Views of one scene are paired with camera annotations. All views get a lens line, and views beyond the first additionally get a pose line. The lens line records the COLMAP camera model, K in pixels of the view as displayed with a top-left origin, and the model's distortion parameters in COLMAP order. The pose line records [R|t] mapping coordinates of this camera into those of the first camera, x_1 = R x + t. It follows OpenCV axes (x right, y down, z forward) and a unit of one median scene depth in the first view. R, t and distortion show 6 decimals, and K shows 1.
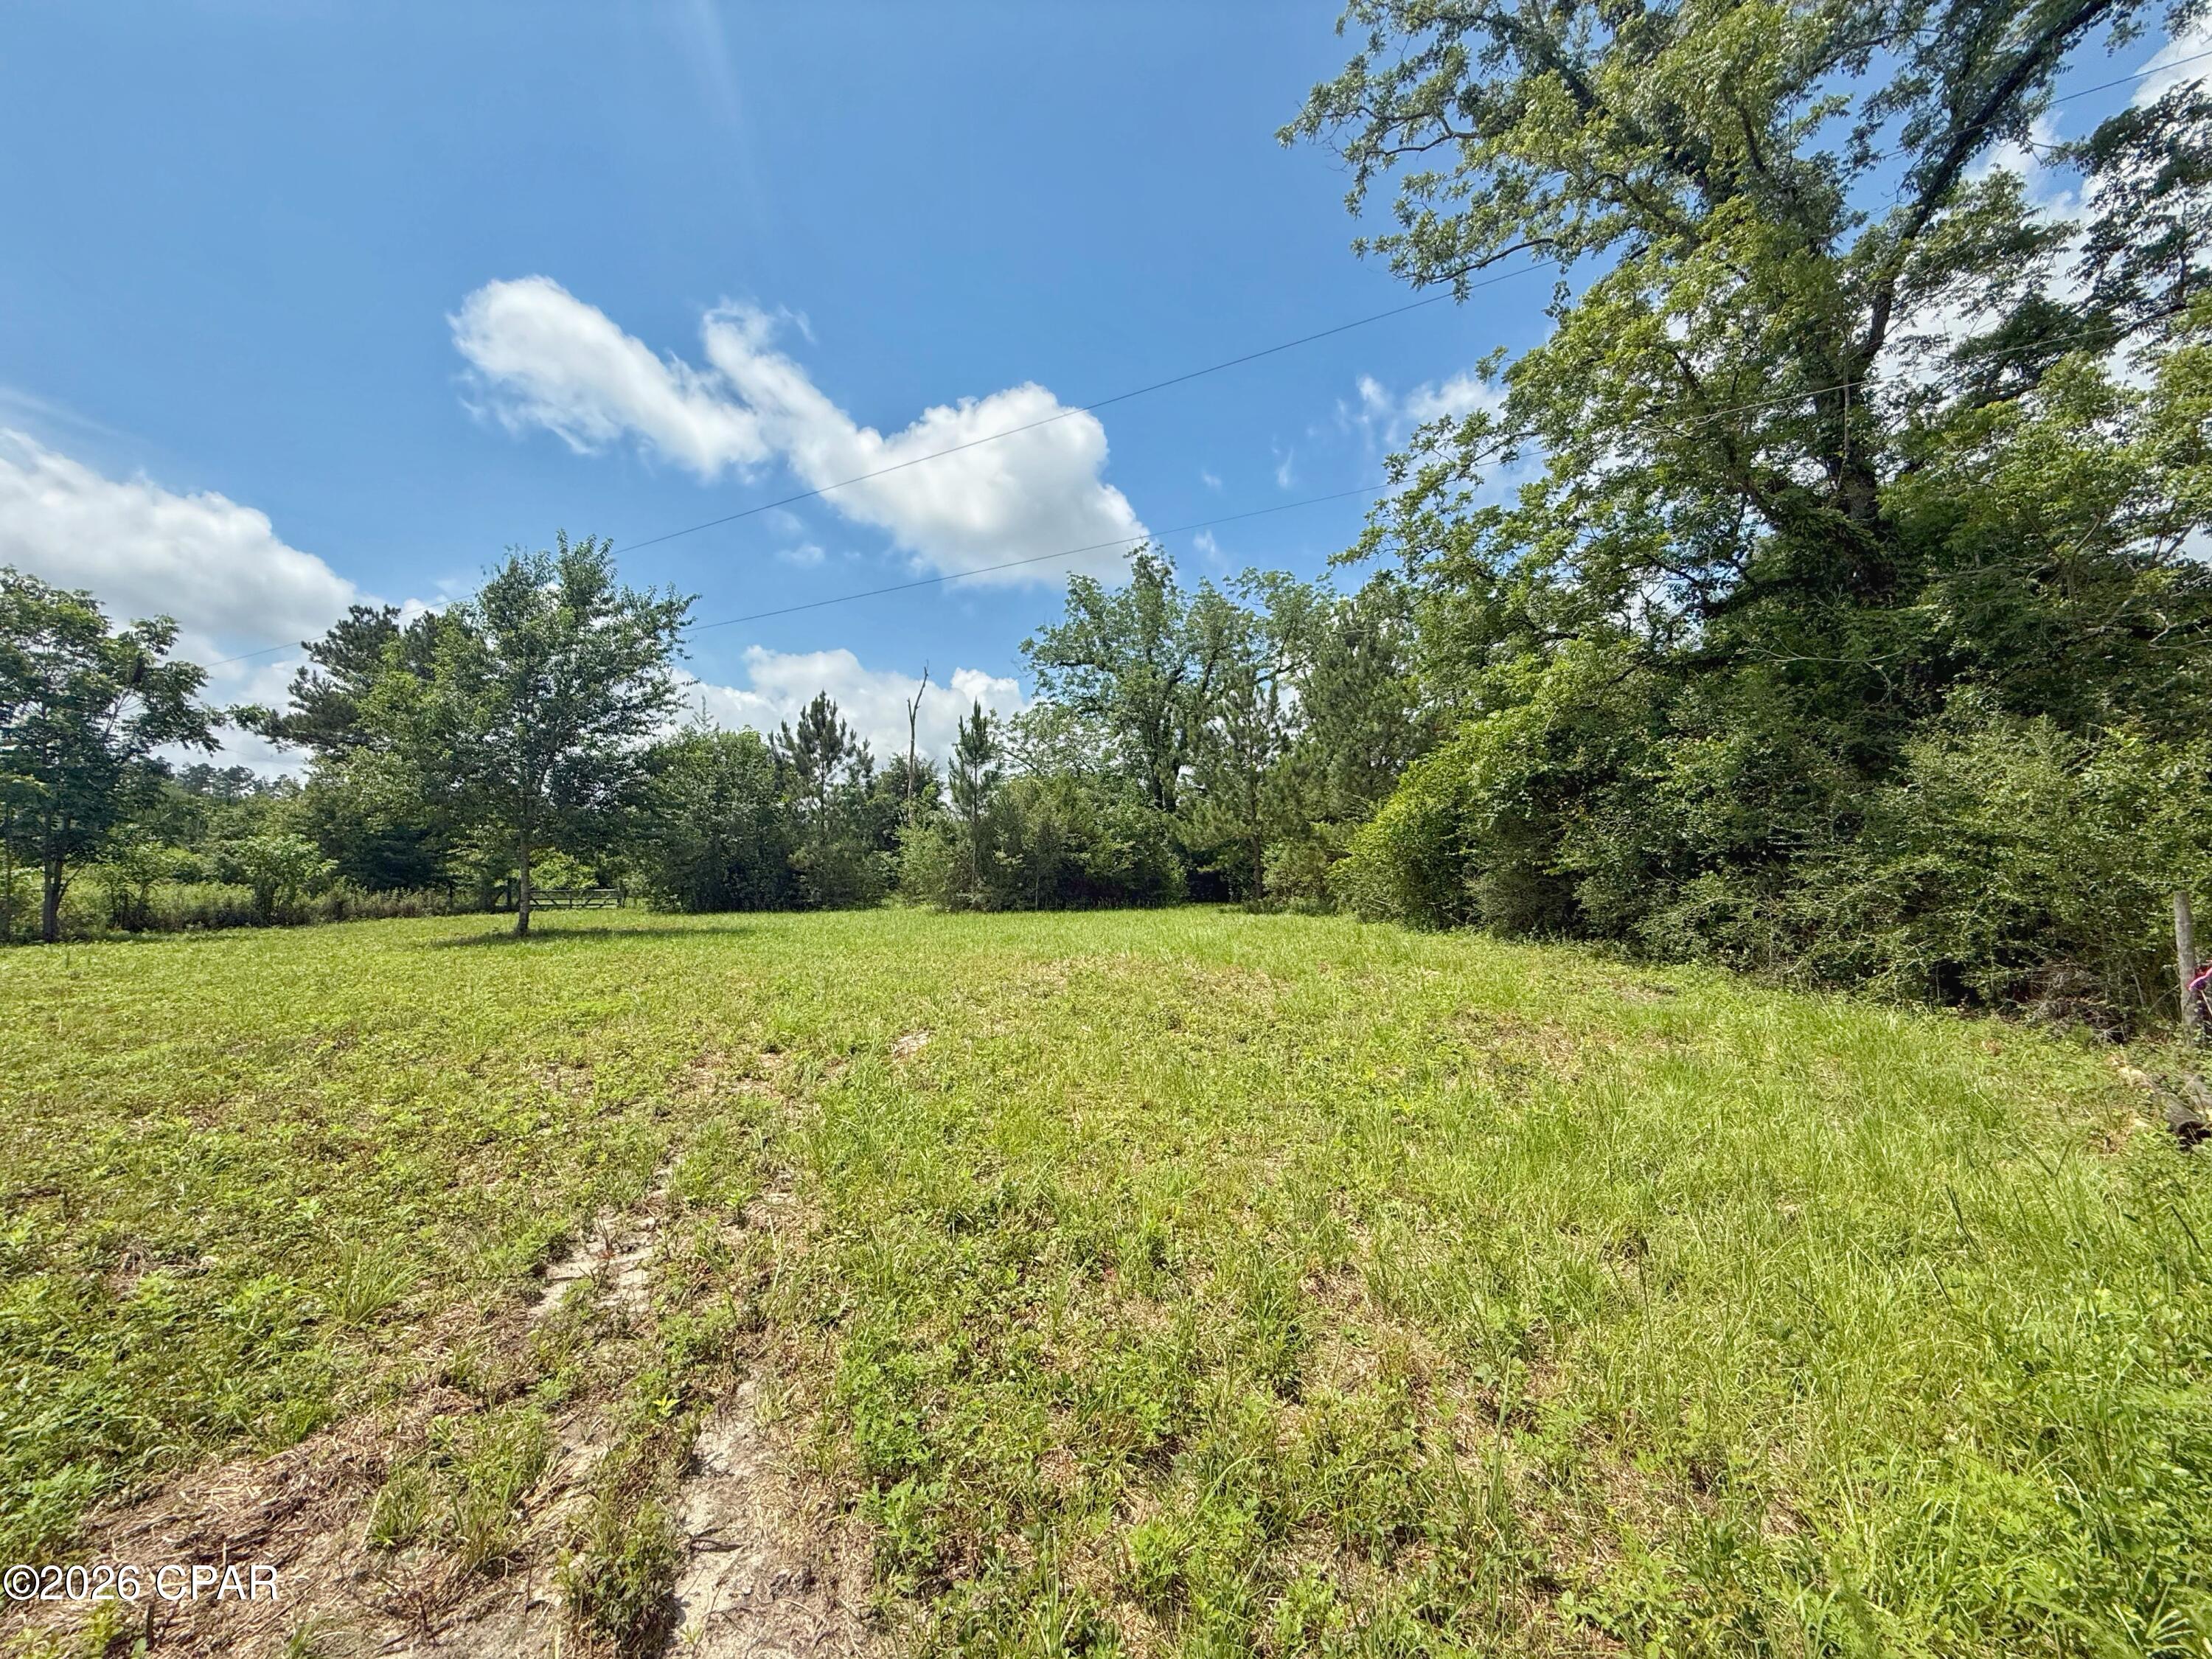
lens RADIAL K [[879.6, 0, 1095.0], [0, 879.6, 843.3], [0, 0, 1]] dist [-0.001299, 0.000846]
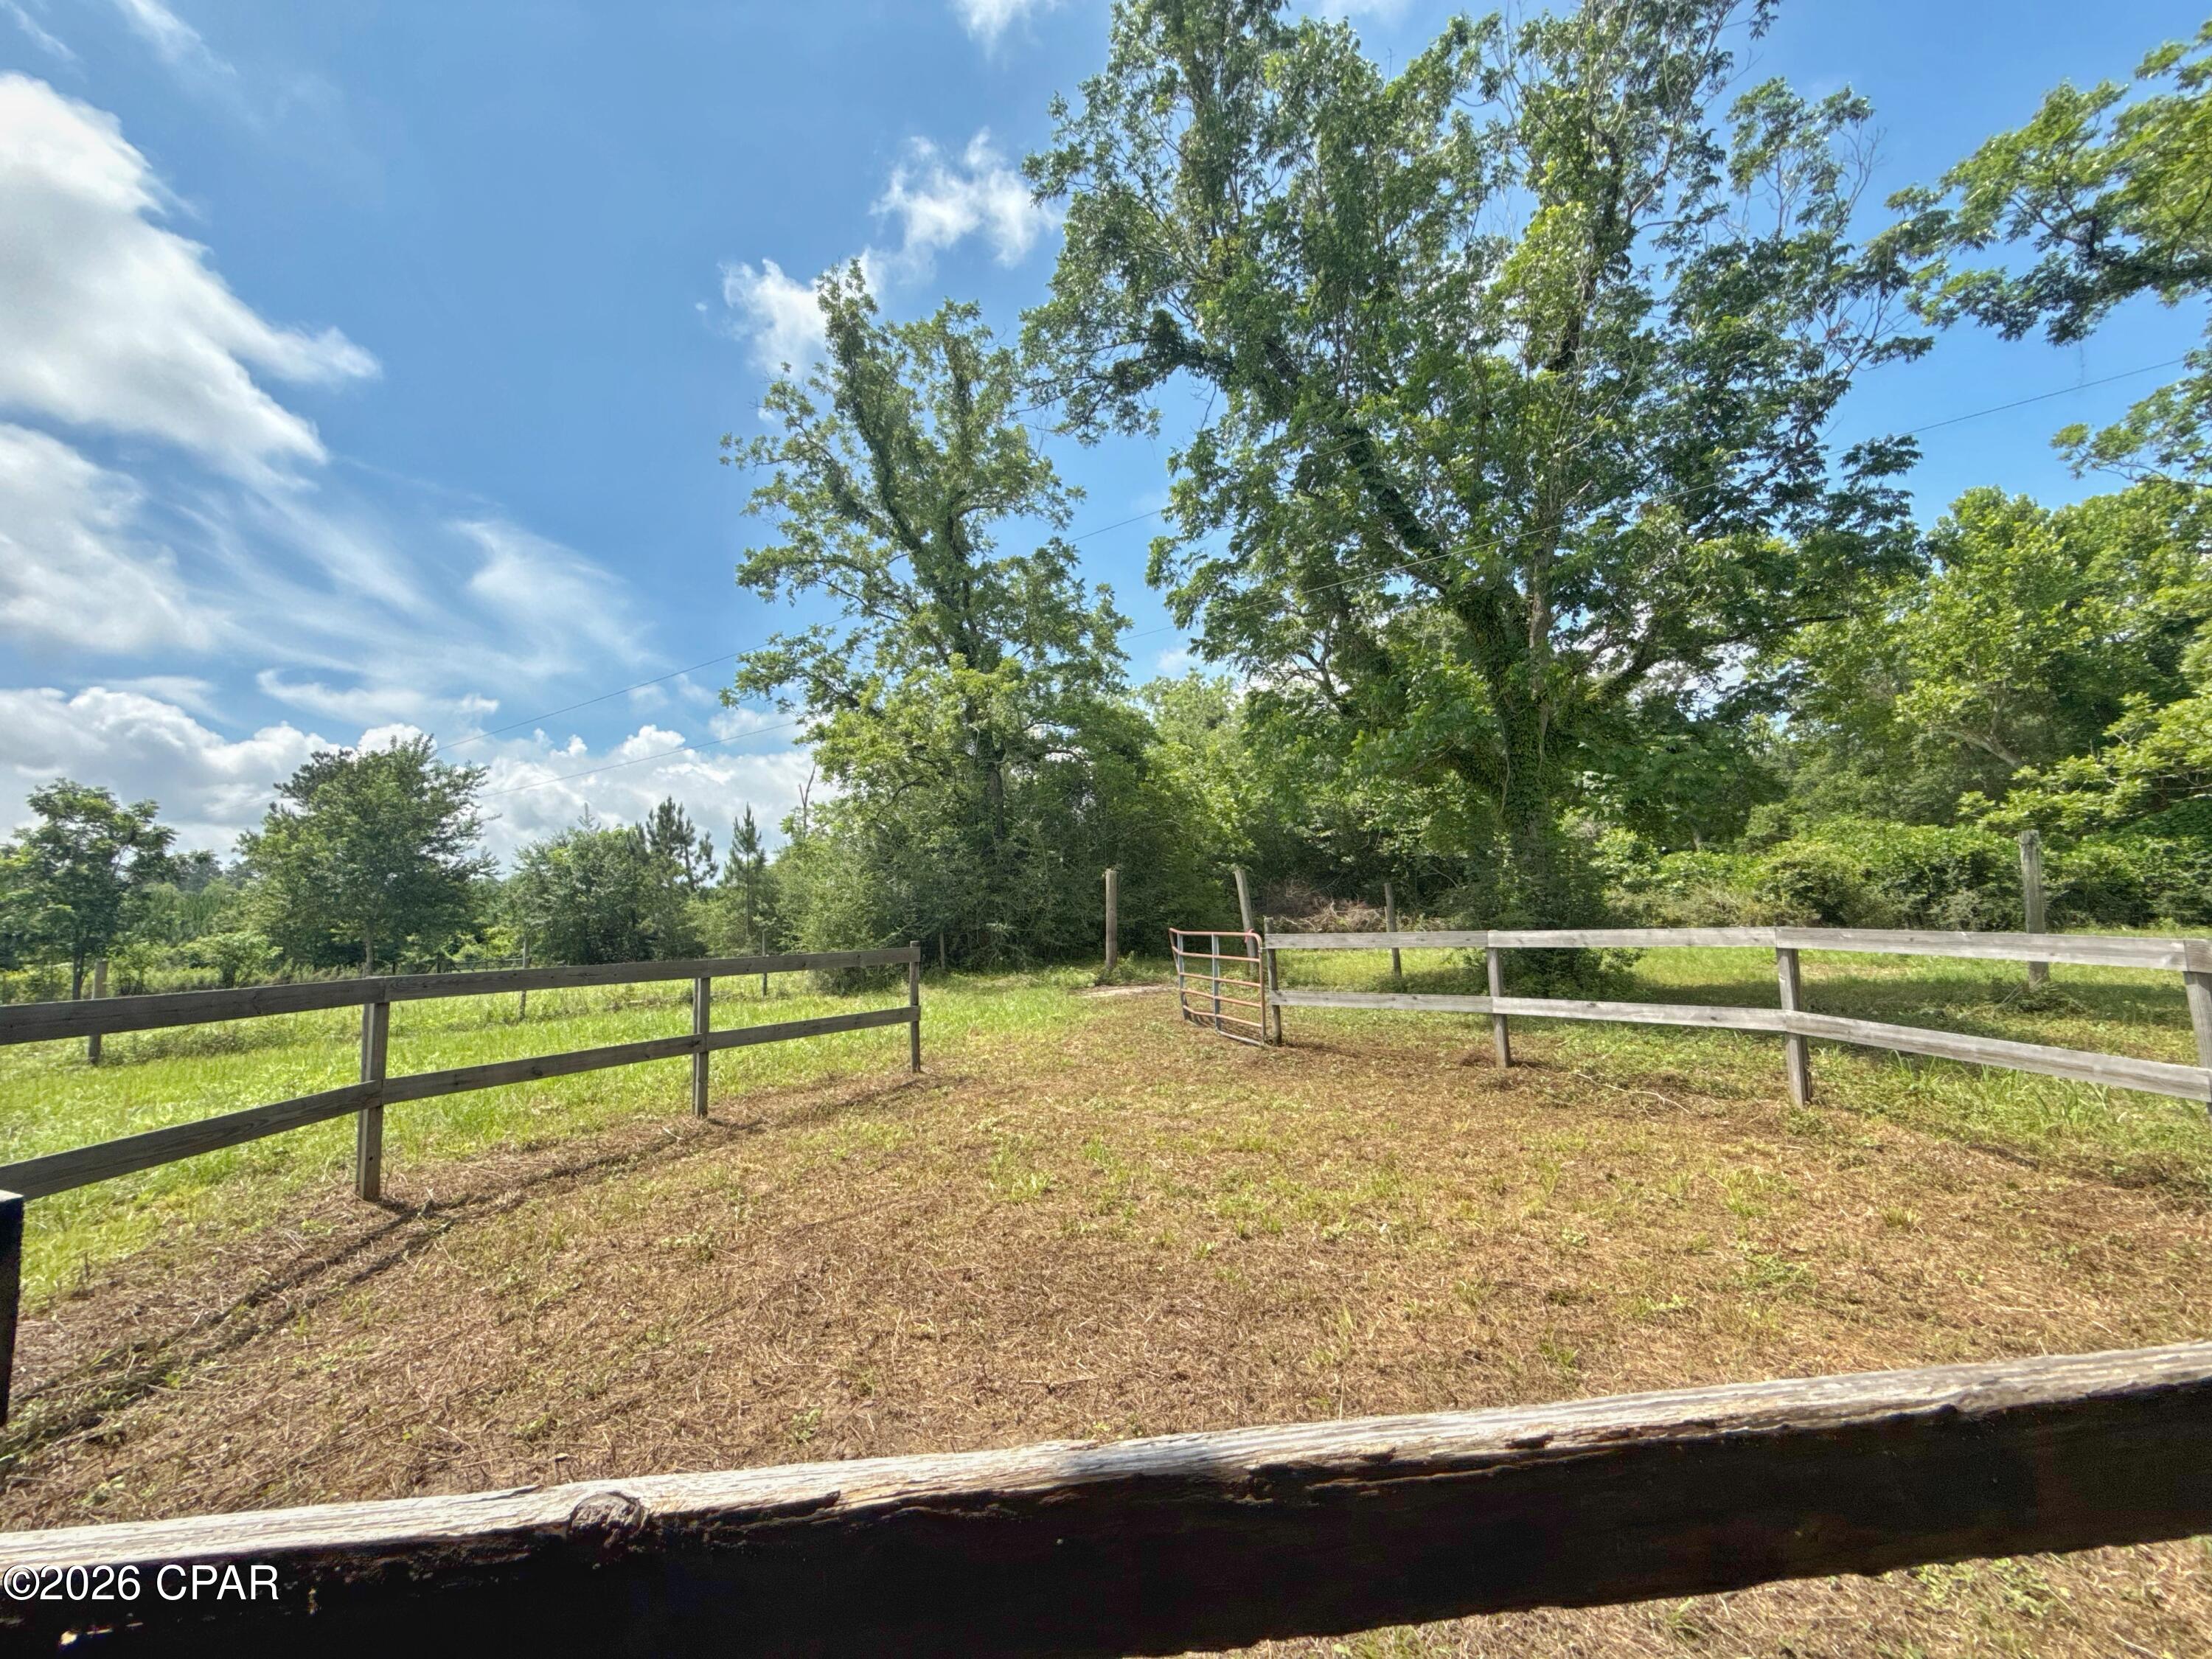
lens RADIAL K [[879.6, 0, 1097.0], [0, 879.6, 826.3], [0, 0, 1]] dist [-0.001299, 0.000846]
pose [[0.998263, -0.052551, -0.026617, 0.502780], [0.050474, 0.996020, -0.073464, -0.003695], [0.030372, 0.071993, 0.996943, -0.386262]]
